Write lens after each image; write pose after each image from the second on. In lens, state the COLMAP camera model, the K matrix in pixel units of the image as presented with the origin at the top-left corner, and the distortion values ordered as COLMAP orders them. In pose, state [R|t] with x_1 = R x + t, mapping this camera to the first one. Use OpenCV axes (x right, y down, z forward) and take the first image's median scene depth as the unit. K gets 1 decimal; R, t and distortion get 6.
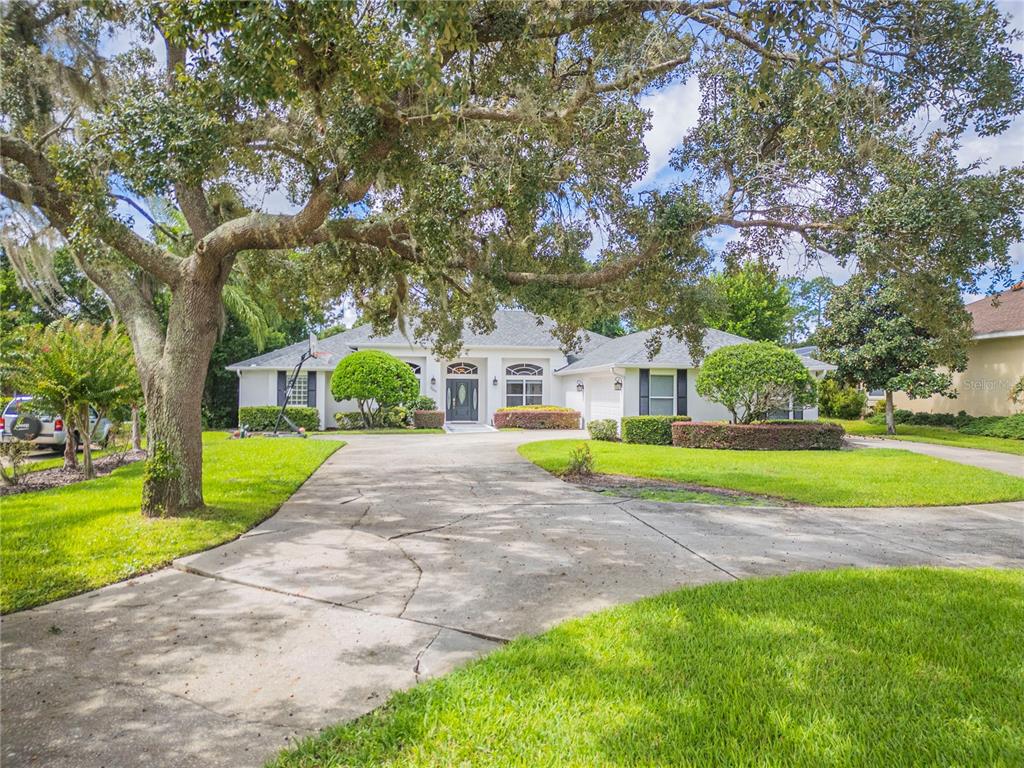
lens RADIAL K [[694.7, 0, 512.7], [0, 694.7, 377.5], [0, 0, 1]] dist [0.098276, -0.109507]
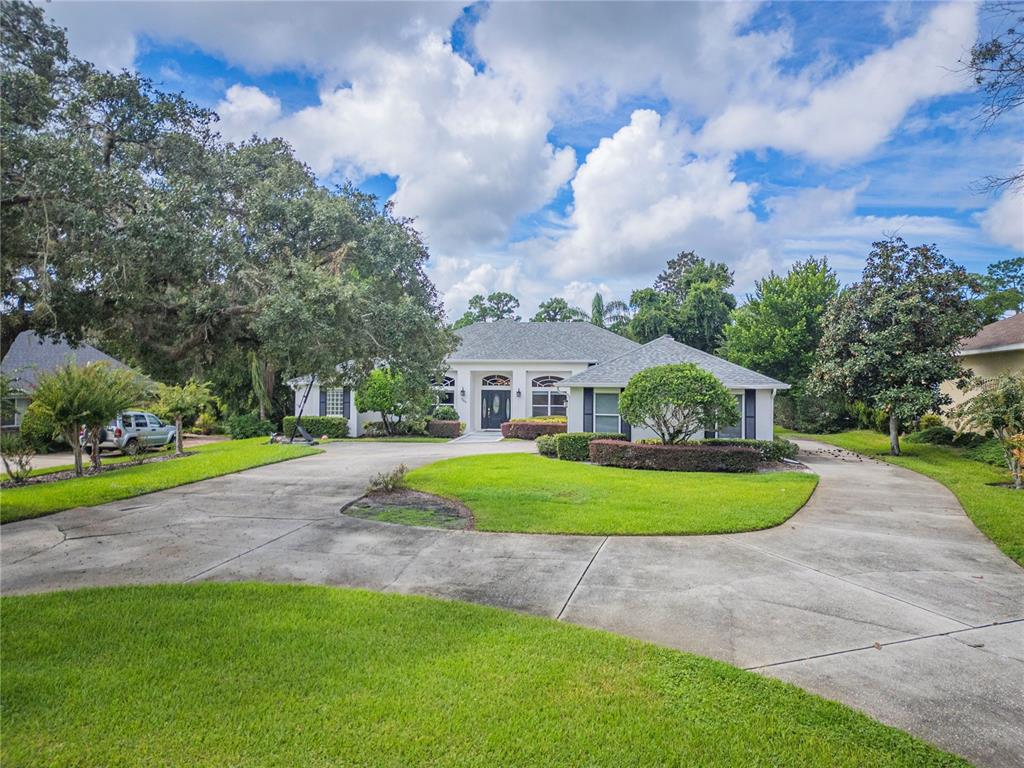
lens RADIAL K [[694.7, 0, 512.7], [0, 694.7, 377.5], [0, 0, 1]] dist [0.098276, -0.109507]
pose [[0.955404, -0.003830, -0.295277, 0.320863], [0.005946, 0.999963, 0.006267, -0.028799], [0.295242, -0.007743, 0.955391, -0.027970]]
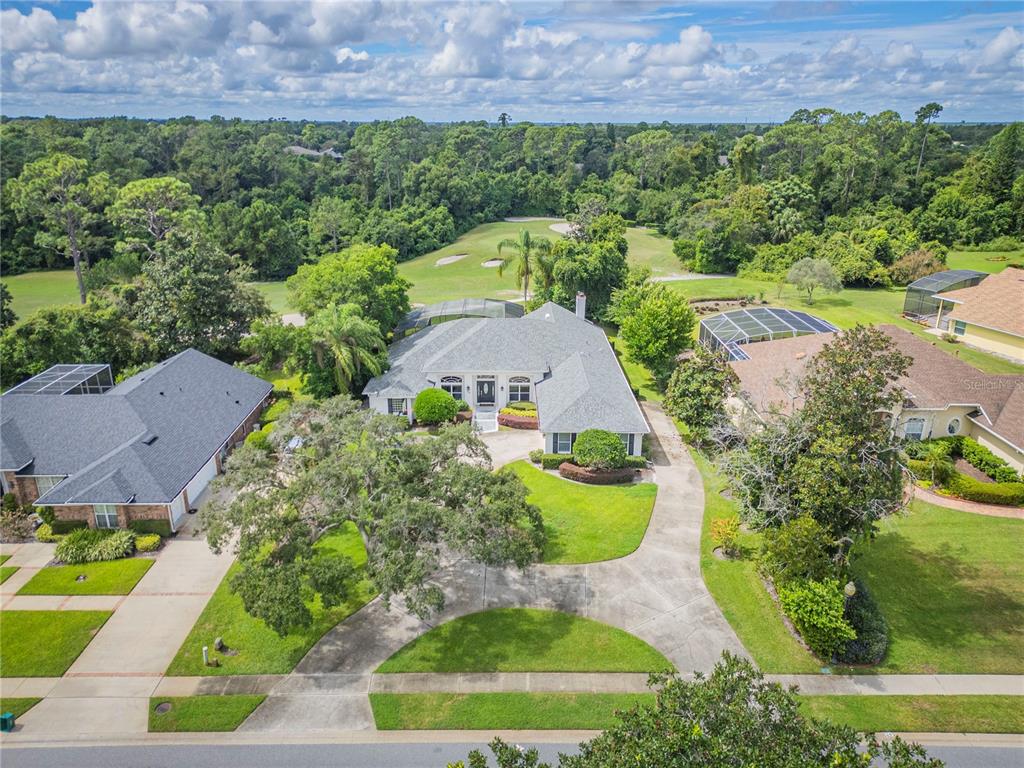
lens RADIAL K [[694.7, 0, 512.7], [0, 694.7, 377.5], [0, 0, 1]] dist [0.098276, -0.109507]
pose [[0.990407, 0.041413, -0.131828, 0.272872], [0.007419, 0.936720, 0.350002, -0.744936], [0.137981, -0.347623, 0.927426, -0.758306]]
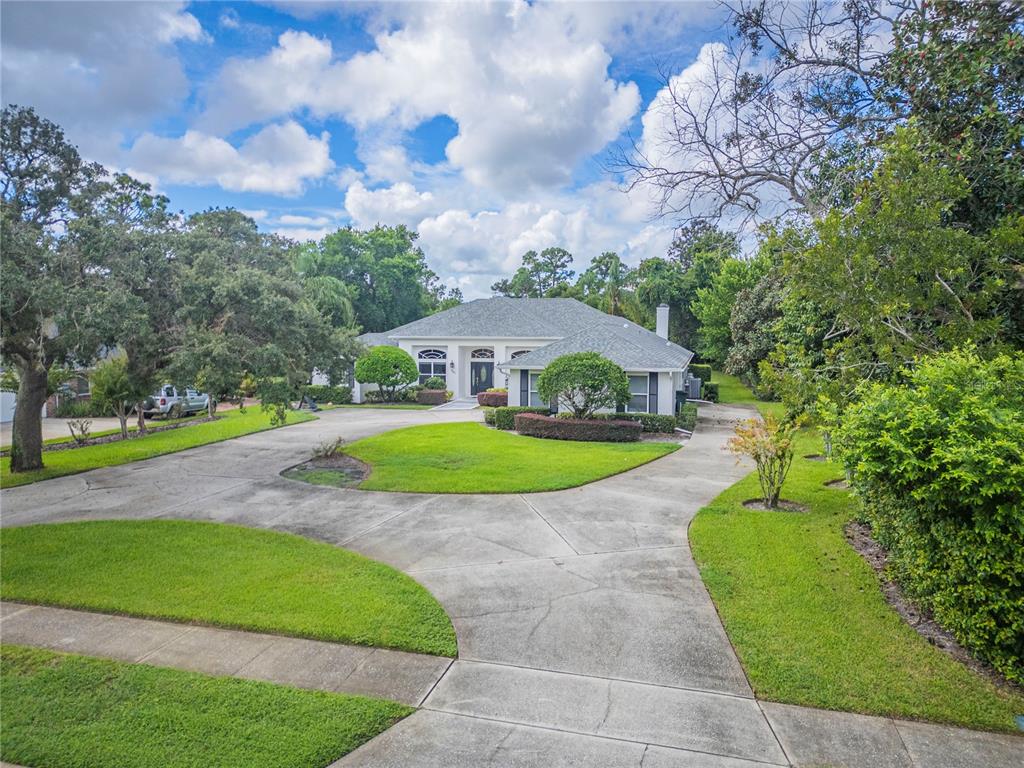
lens RADIAL K [[694.7, 0, 512.7], [0, 694.7, 377.5], [0, 0, 1]] dist [0.098276, -0.109507]
pose [[0.918781, 0.021261, -0.394194, 0.550366], [0.010997, 0.996783, 0.079394, -0.080683], [0.394614, -0.077281, 0.915591, -0.136940]]
